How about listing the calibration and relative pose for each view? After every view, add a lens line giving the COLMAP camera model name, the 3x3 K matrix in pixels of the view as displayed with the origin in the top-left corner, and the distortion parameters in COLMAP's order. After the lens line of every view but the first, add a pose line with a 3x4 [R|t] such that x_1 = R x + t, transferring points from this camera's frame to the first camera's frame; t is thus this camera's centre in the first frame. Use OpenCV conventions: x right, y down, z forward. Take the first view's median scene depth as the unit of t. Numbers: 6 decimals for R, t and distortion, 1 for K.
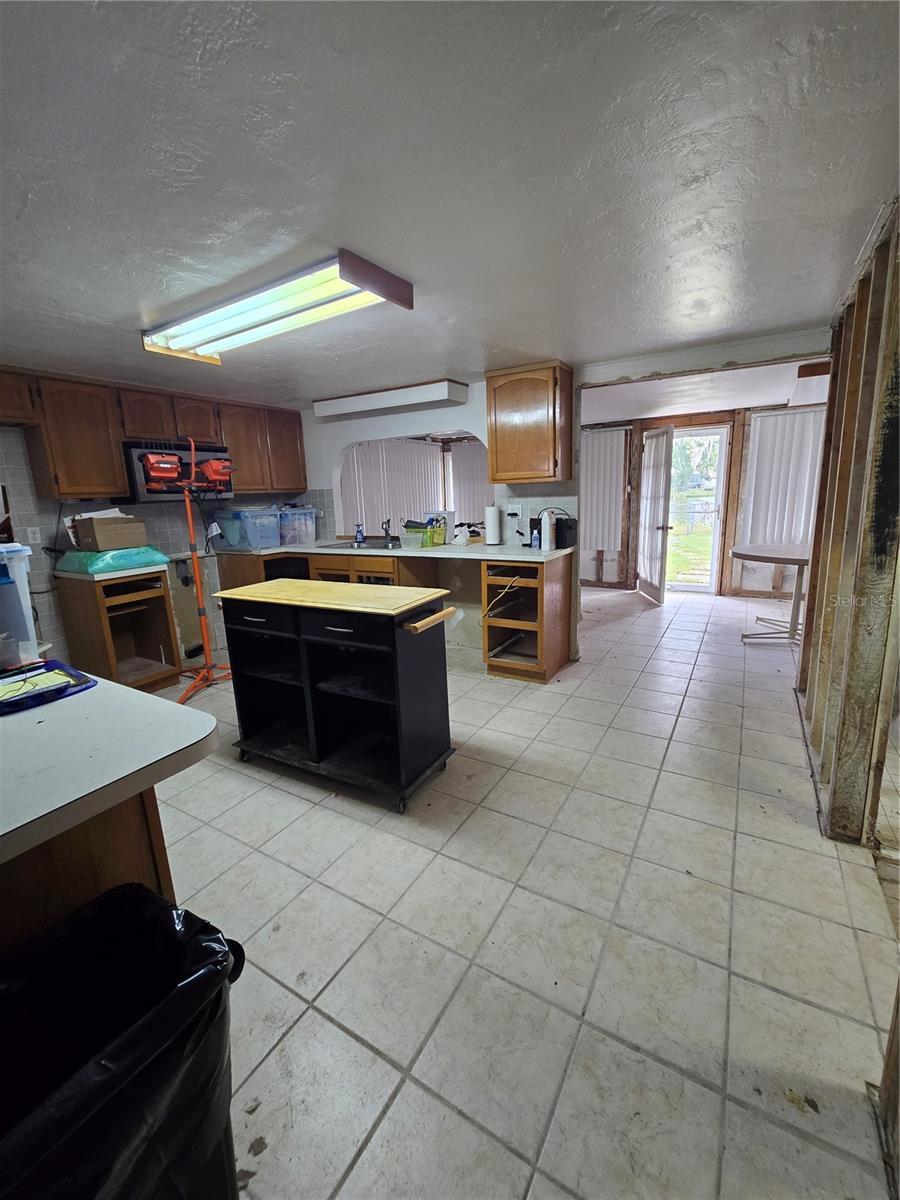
lens RADIAL K [[493.0, 0, 450.0], [0, 493.0, 600.0], [0, 0, 1]] dist [0.000764, 0.000028]
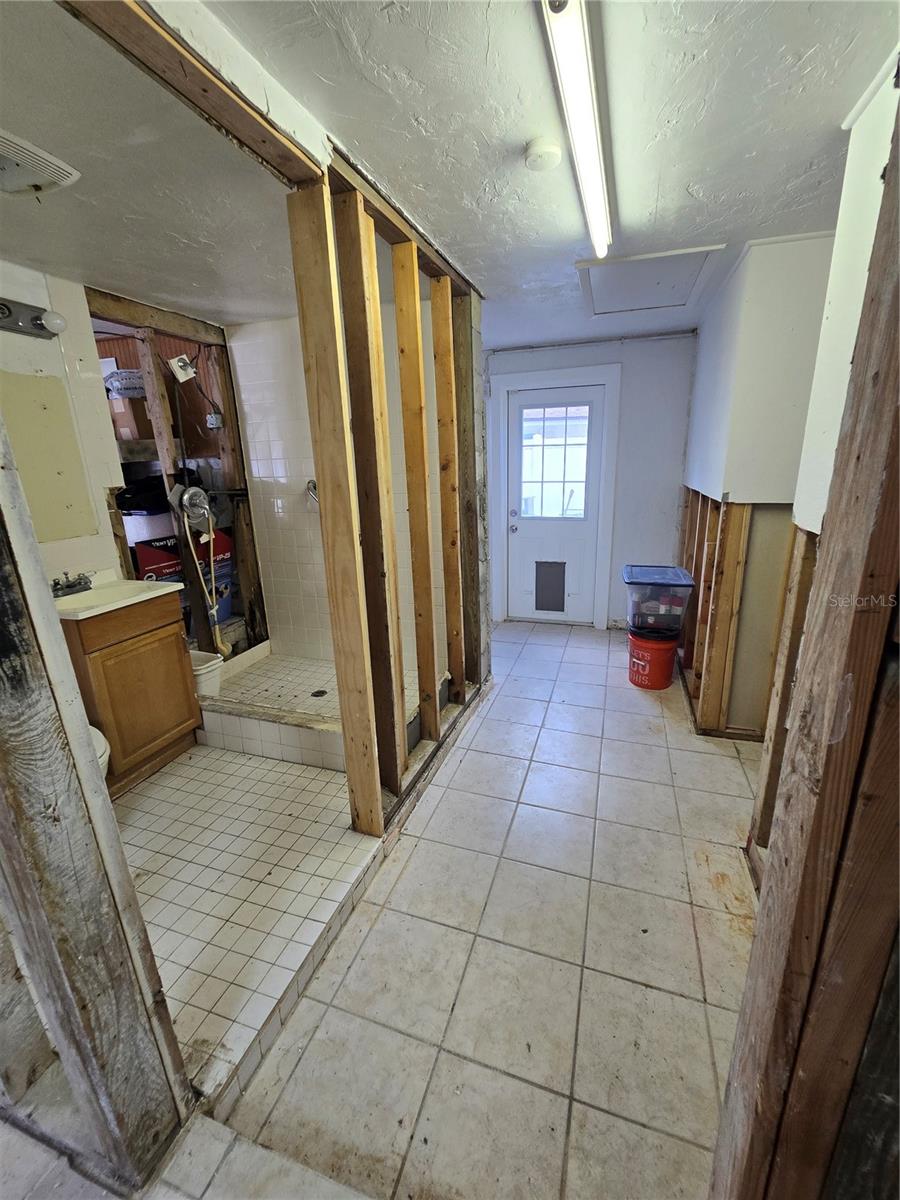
lens RADIAL K [[493.0, 0, 450.0], [0, 493.0, 600.0], [0, 0, 1]] dist [0.000764, 0.000028]
pose [[-0.212813, -0.221707, 0.951608, 0.386999], [0.245091, 0.930668, 0.271639, -0.151269], [-0.945855, 0.291038, -0.143720, 0.659839]]
